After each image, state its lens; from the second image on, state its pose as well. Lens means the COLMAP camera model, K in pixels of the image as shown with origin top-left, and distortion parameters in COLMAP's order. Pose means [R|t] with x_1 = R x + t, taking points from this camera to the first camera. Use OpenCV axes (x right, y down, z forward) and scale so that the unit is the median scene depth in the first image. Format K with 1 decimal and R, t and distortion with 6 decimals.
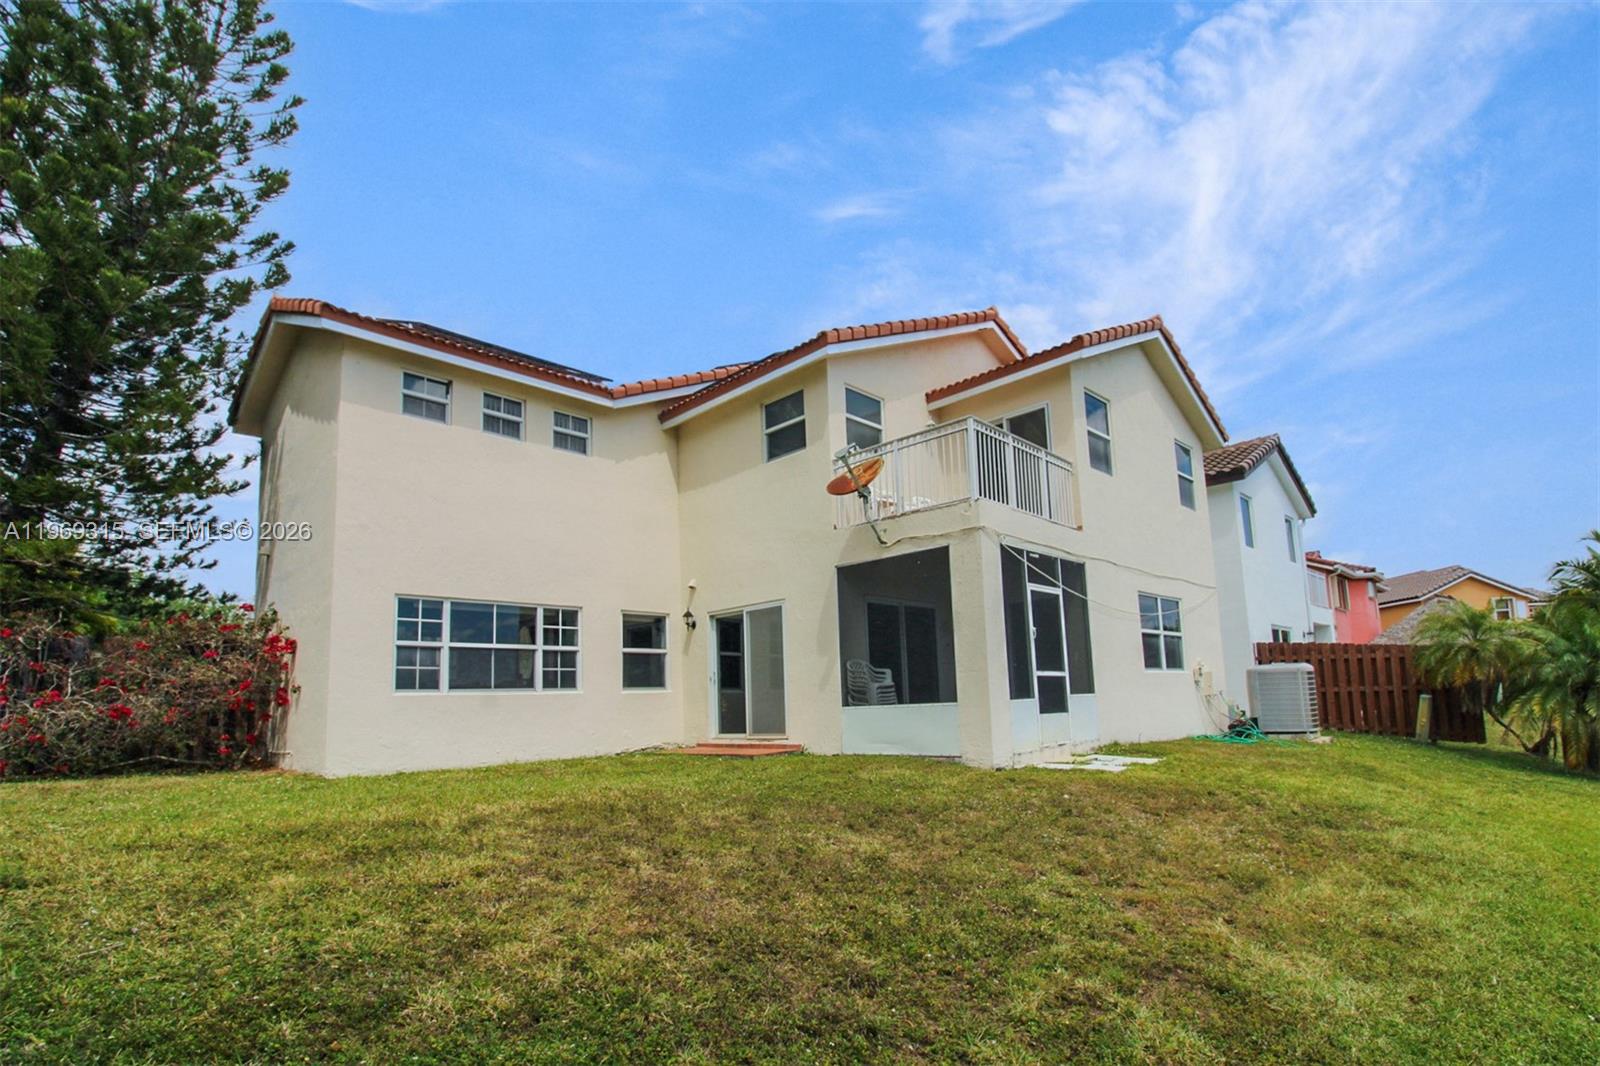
lens RADIAL K [[746.9, 0, 805.4], [0, 746.9, 503.4], [0, 0, 1]] dist [0.000009, -0.000583]
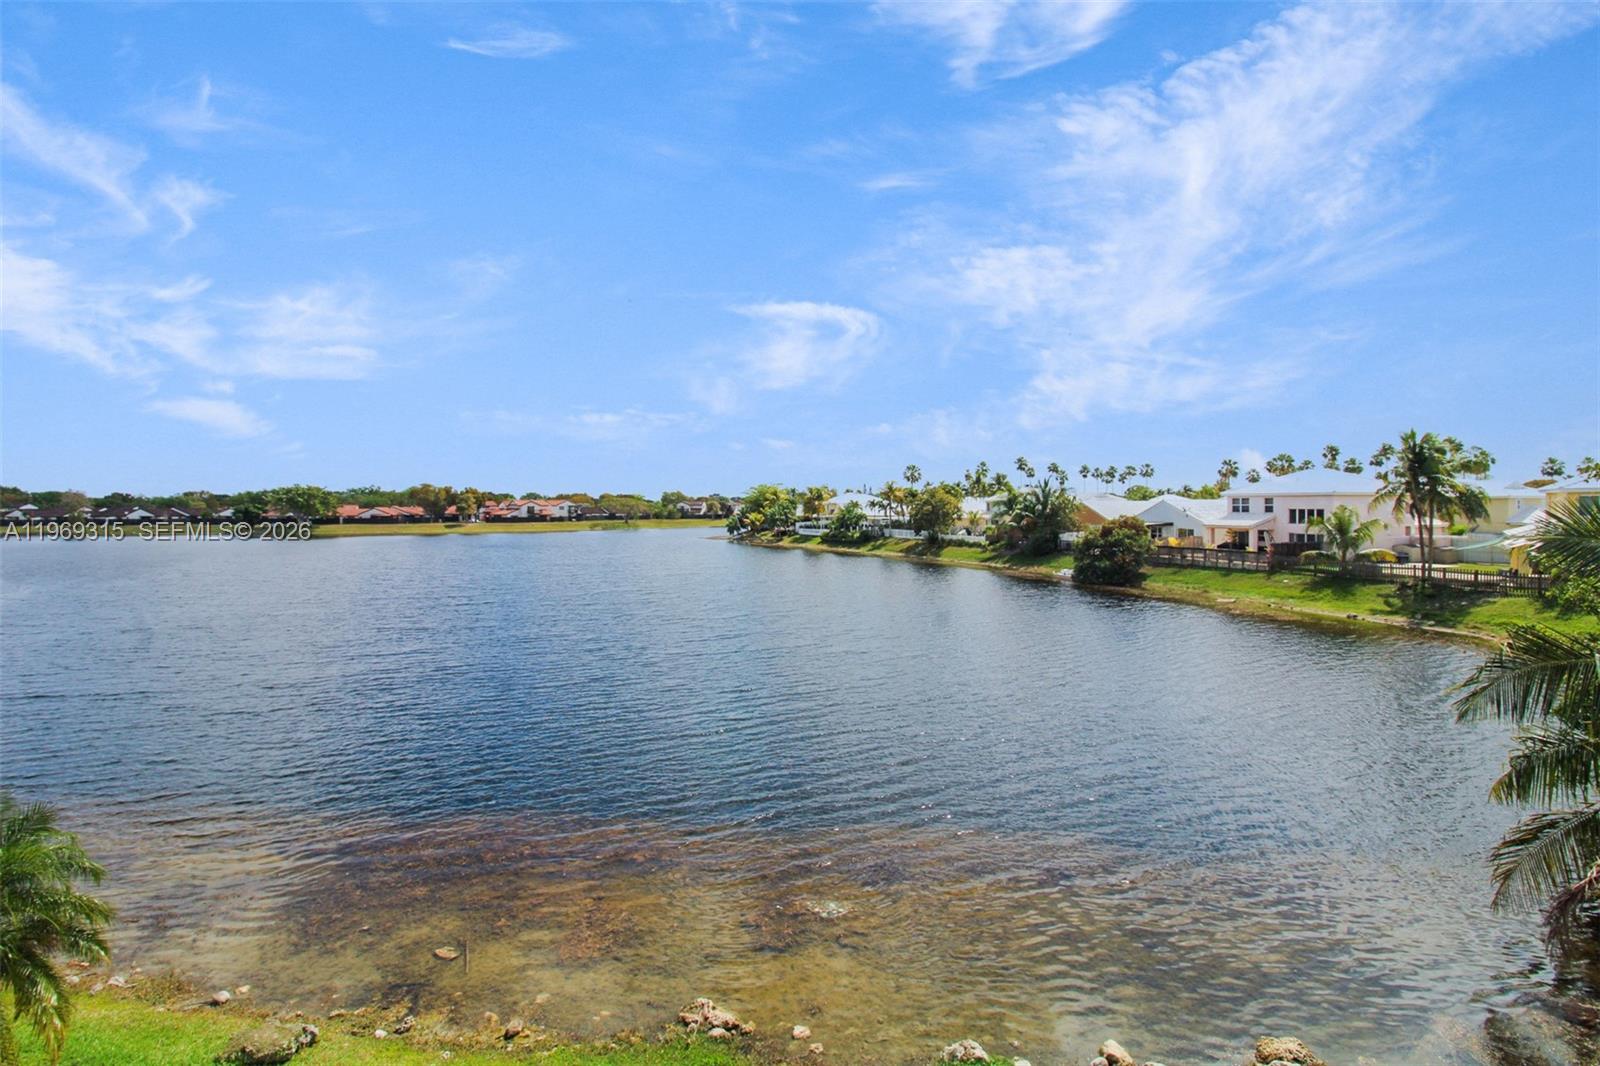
lens RADIAL K [[746.9, 0, 805.4], [0, 746.9, 503.4], [0, 0, 1]] dist [0.000009, -0.000583]
pose [[0.997858, -0.026498, -0.059809, -0.020074], [0.040525, 0.968116, 0.247204, -0.235665], [0.051351, -0.249098, 0.967116, -0.309745]]
